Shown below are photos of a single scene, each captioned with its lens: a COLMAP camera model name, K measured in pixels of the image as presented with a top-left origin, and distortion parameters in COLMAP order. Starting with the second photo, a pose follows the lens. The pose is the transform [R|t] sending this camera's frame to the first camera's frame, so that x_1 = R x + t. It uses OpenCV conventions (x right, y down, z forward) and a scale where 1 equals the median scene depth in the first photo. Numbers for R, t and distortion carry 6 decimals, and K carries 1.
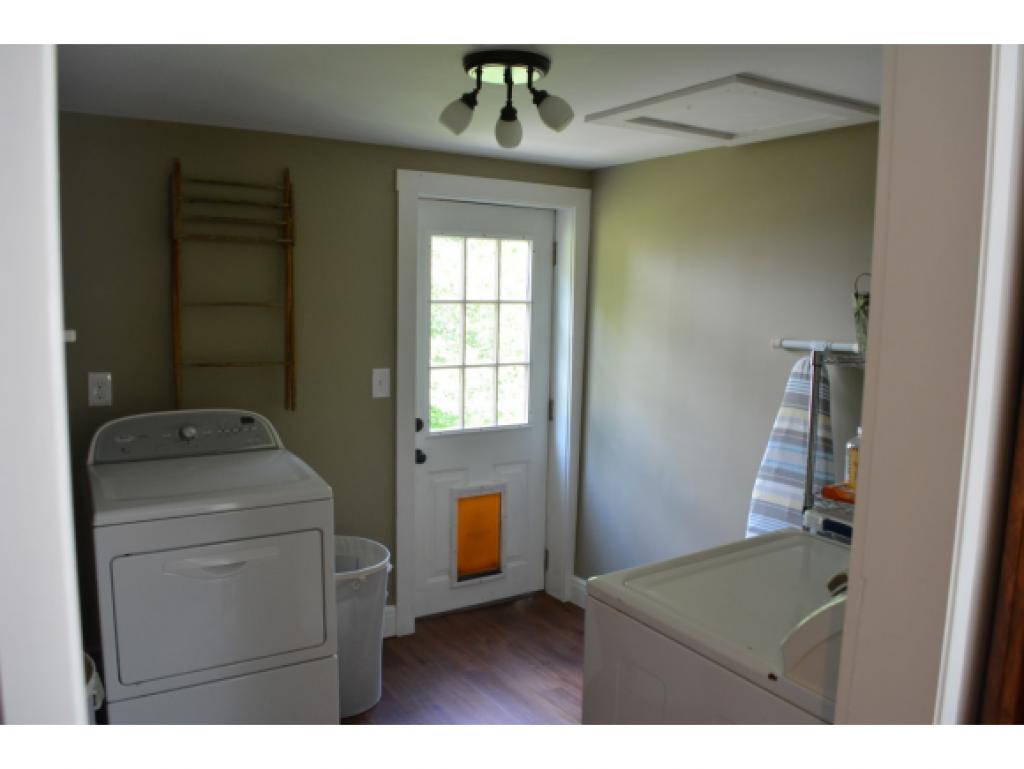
lens RADIAL K [[846.9, 0, 512.0], [0, 846.9, 384.5], [0, 0, 1]] dist [0.000112, -0.004621]
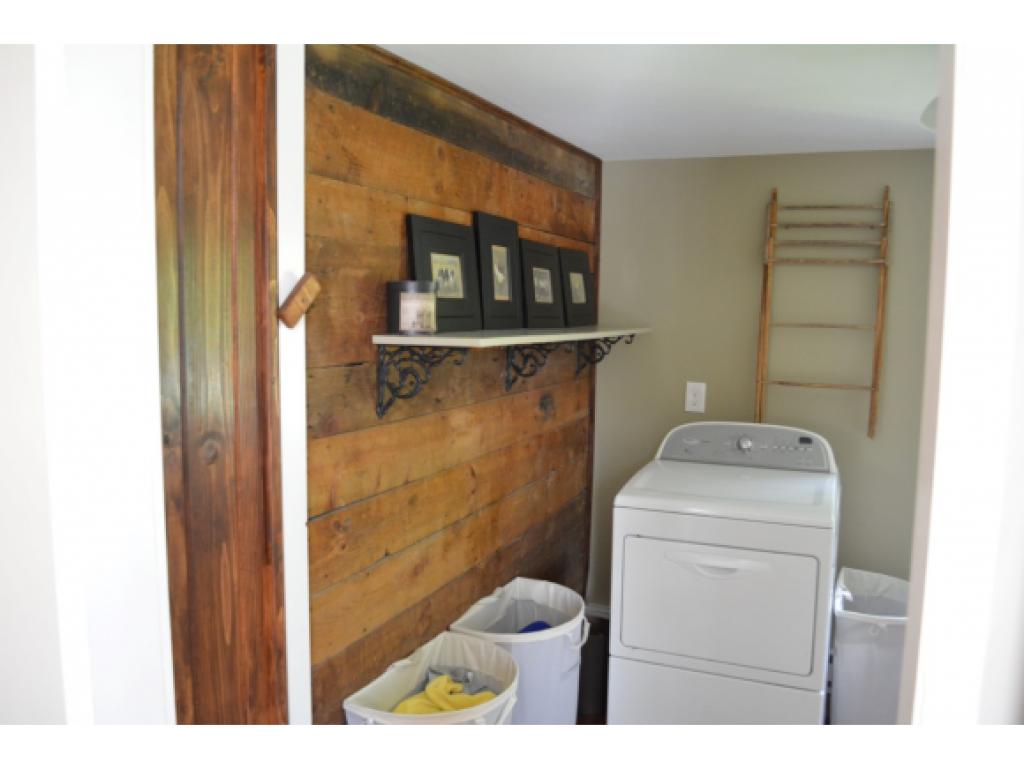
lens RADIAL K [[846.9, 0, 512.0], [0, 846.9, 384.5], [0, 0, 1]] dist [0.000112, -0.004621]
pose [[0.618966, 0.077868, -0.781549, 0.250420], [-0.096160, 0.995100, 0.022988, -0.013373], [0.779509, 0.060924, 0.623421, 0.090337]]
